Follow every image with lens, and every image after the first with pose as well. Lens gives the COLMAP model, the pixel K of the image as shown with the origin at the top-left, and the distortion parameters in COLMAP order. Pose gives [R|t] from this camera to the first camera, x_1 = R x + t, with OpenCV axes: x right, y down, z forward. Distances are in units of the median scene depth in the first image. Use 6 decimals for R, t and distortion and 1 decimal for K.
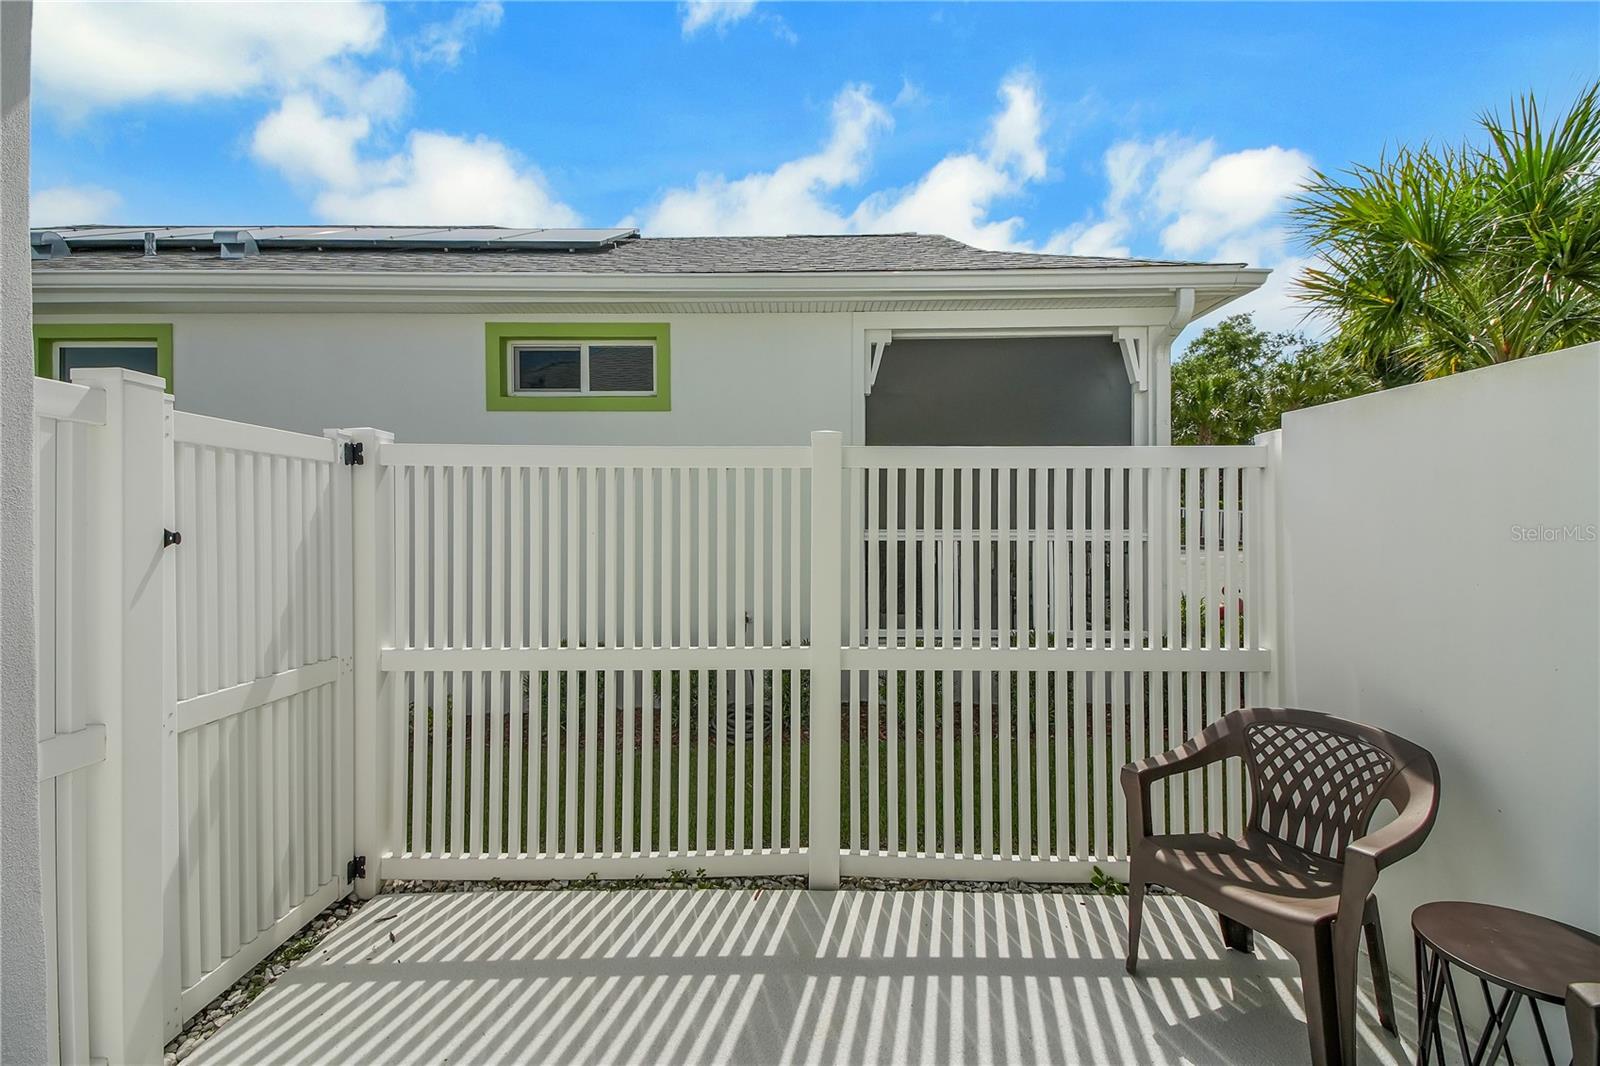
lens RADIAL K [[697.5, 0, 795.0], [0, 697.5, 526.0], [0, 0, 1]] dist [0.049101, -0.023312]
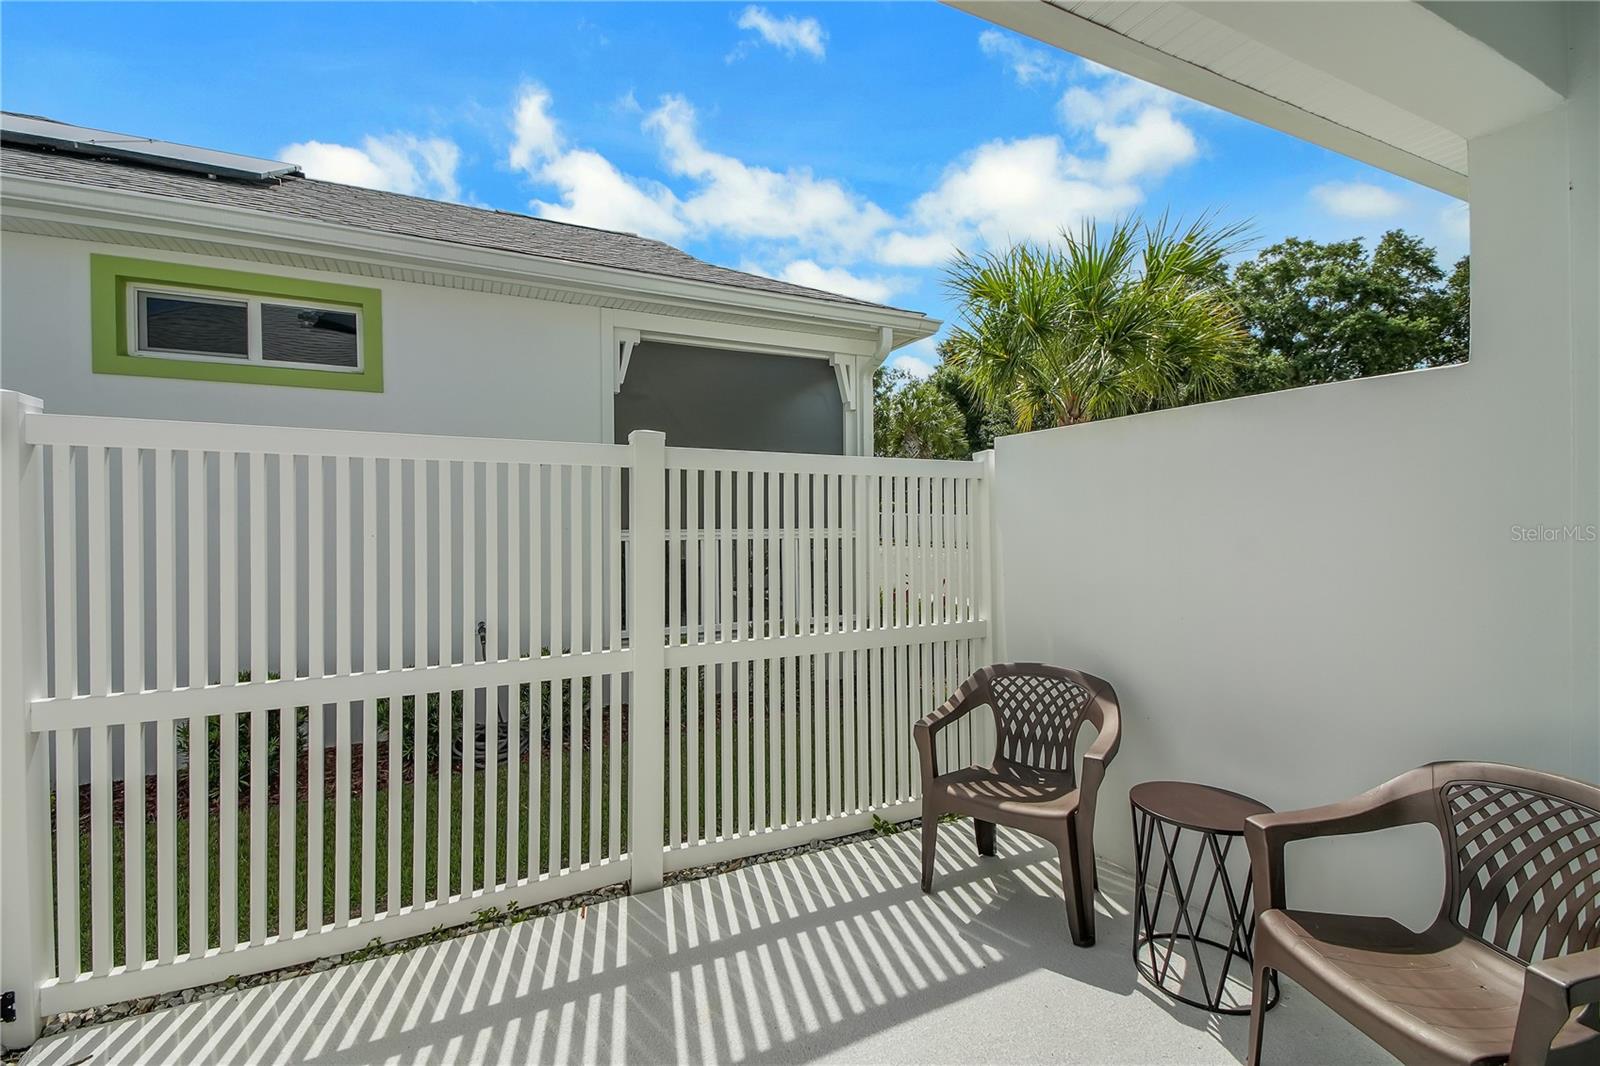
lens RADIAL K [[692.3, 0, 792.6], [0, 692.3, 525.8], [0, 0, 1]] dist [0.057088, -0.027233]
pose [[0.898560, -0.004702, 0.438826, -0.209301], [0.005187, 0.999987, 0.000094, 0.000800], [-0.438820, 0.002191, 0.898572, 0.017145]]
